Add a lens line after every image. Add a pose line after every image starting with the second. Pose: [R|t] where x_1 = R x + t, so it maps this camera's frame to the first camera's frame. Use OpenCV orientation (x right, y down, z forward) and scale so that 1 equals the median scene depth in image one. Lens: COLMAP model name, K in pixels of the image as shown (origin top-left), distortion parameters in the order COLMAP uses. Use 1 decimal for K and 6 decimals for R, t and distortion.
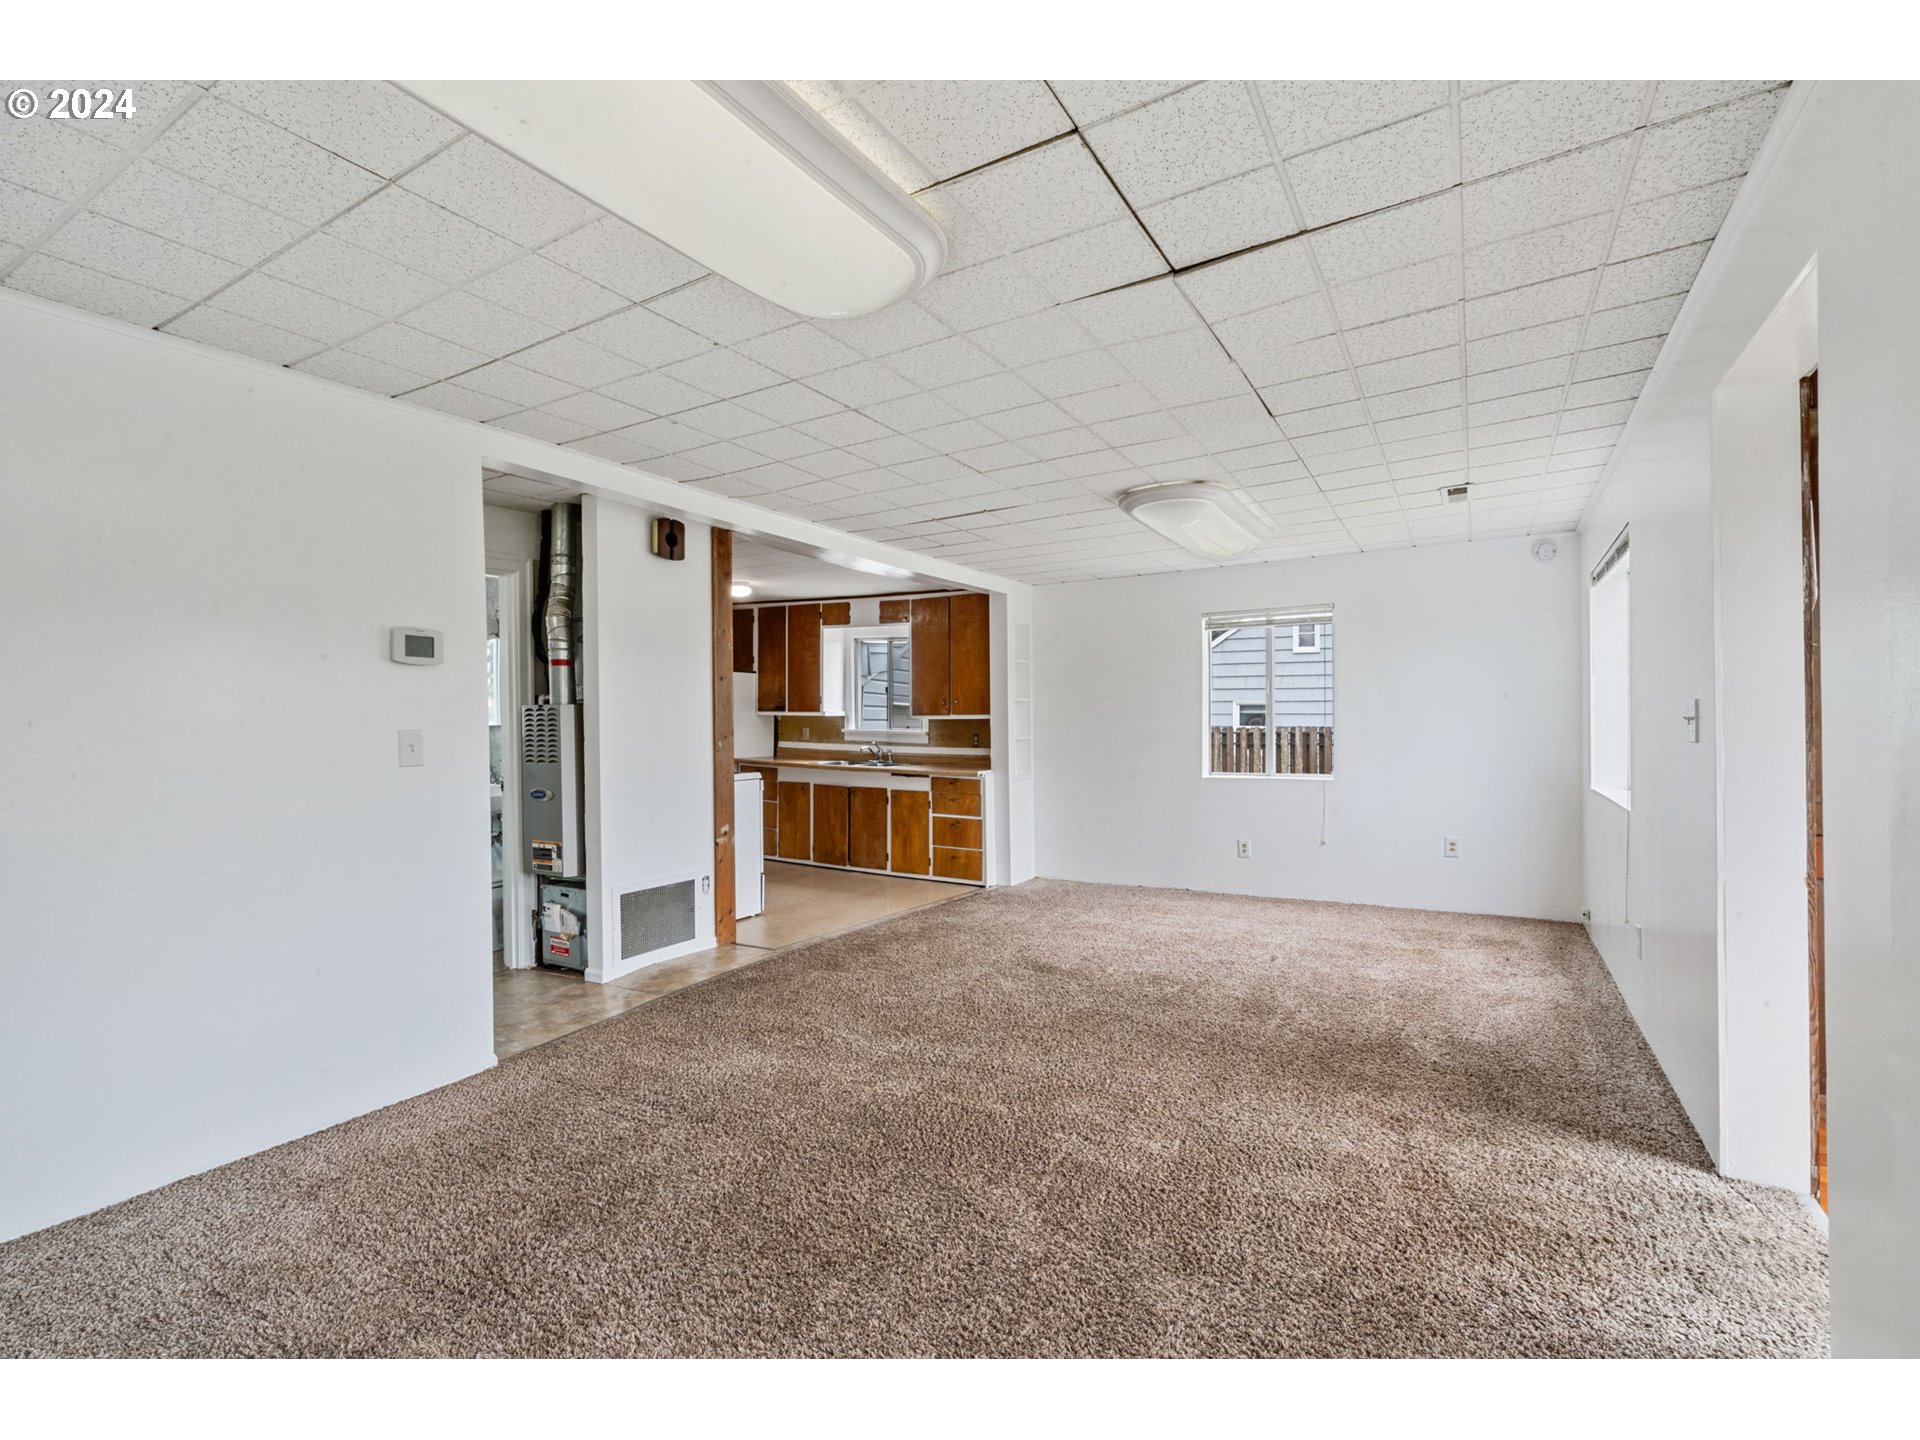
lens RADIAL K [[900.2, 0, 994.6], [0, 900.2, 720.8], [0, 0, 1]] dist [0.001294, 0.000298]
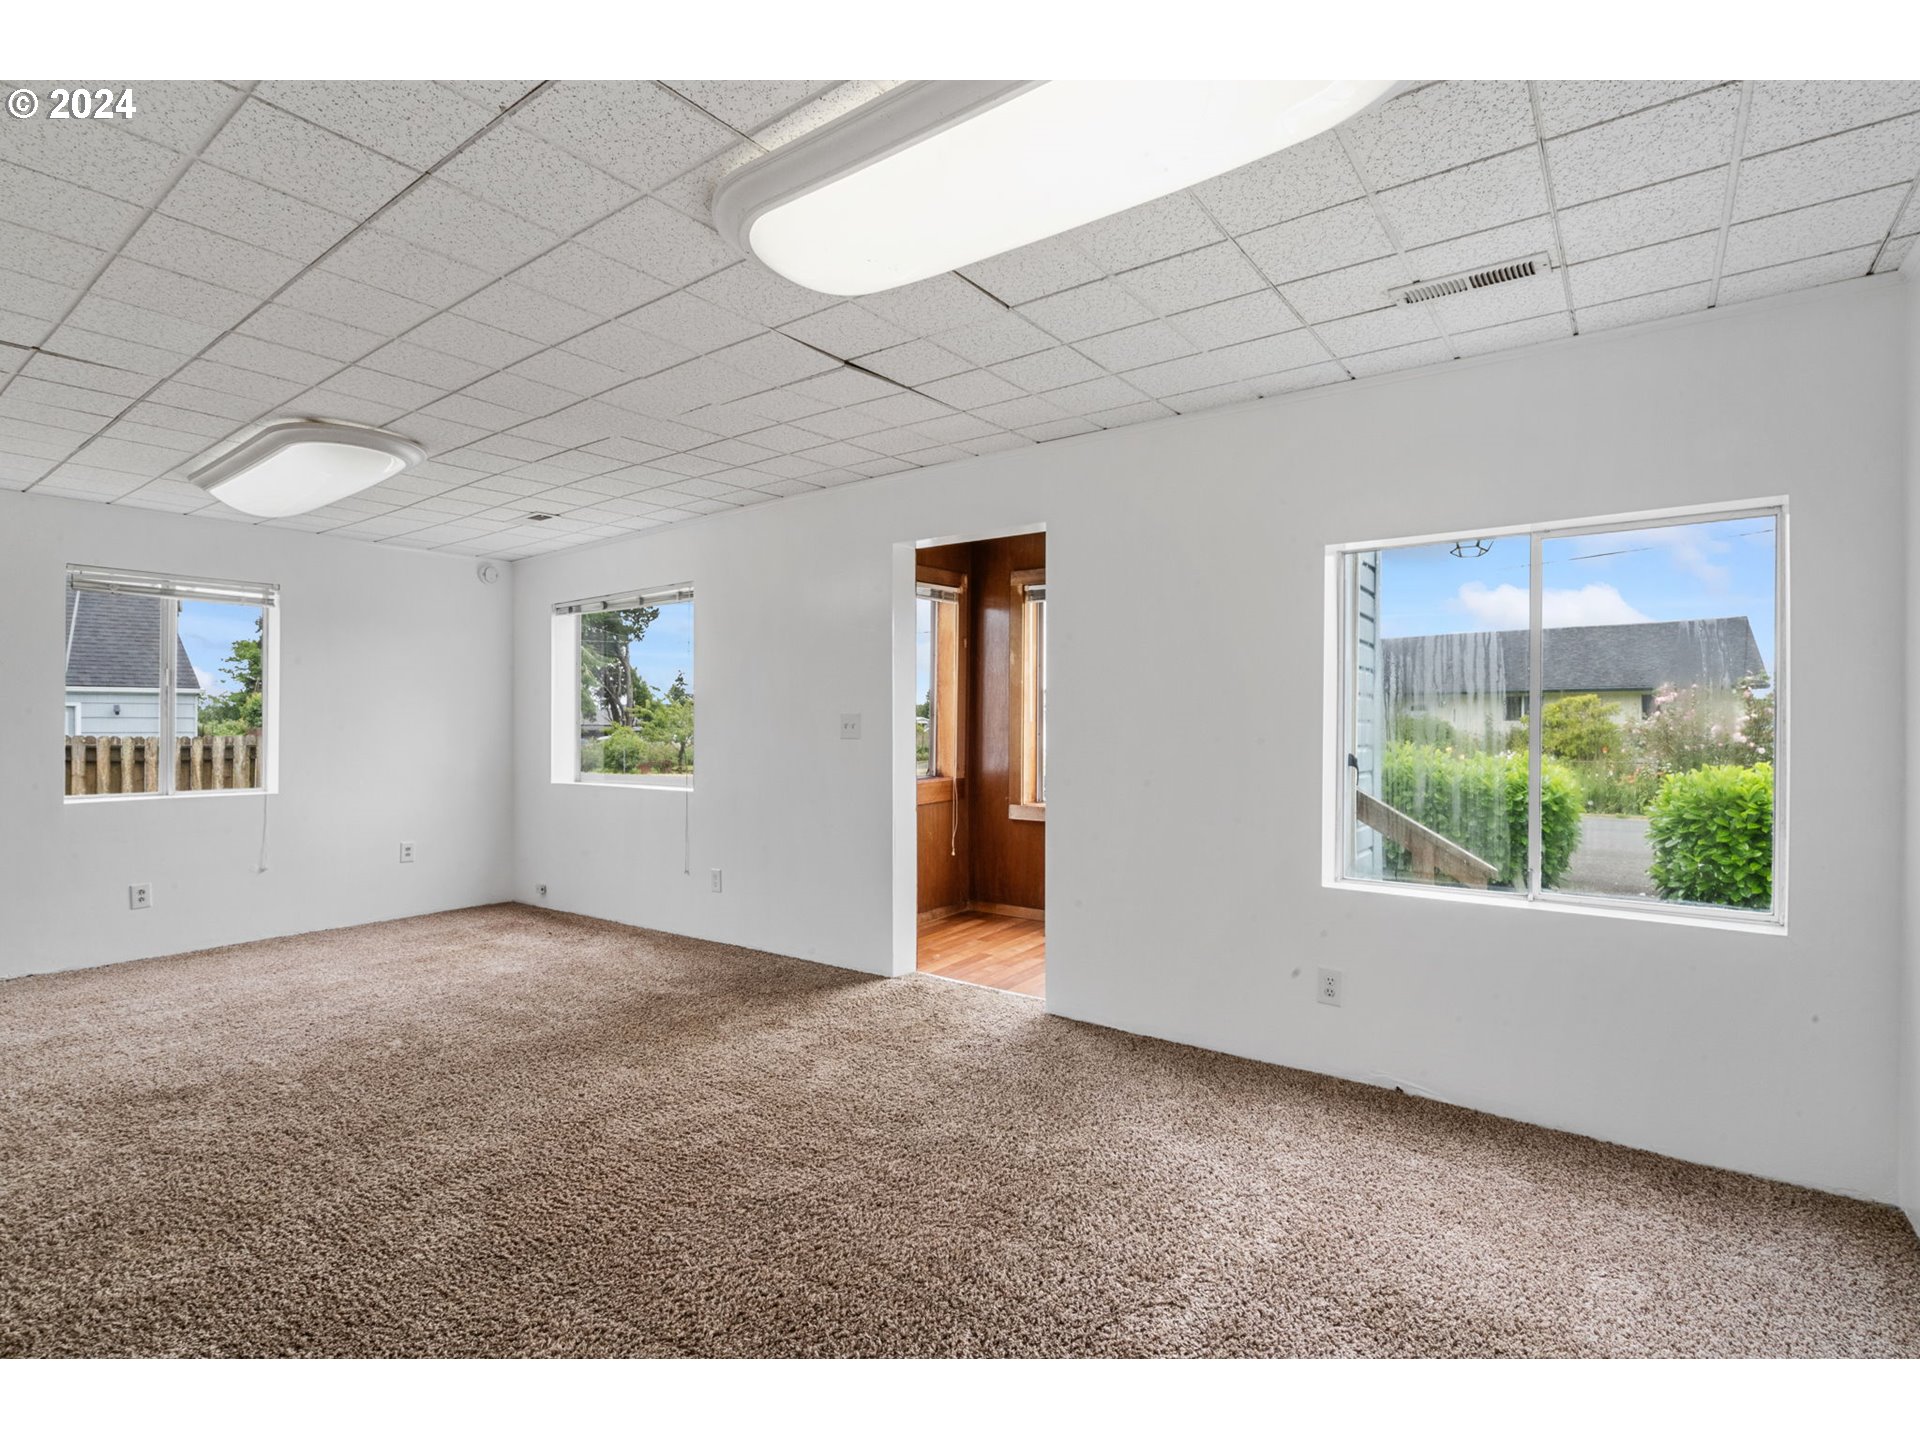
lens RADIAL K [[943.3, 0, 918.8], [0, 943.3, 745.6], [0, 0, 1]] dist [0.000392, 0.000588]
pose [[0.122399, -0.008700, 0.992443, -0.594164], [-0.006274, 0.999935, 0.009540, 0.011564], [-0.992461, -0.007395, 0.122336, 0.403570]]
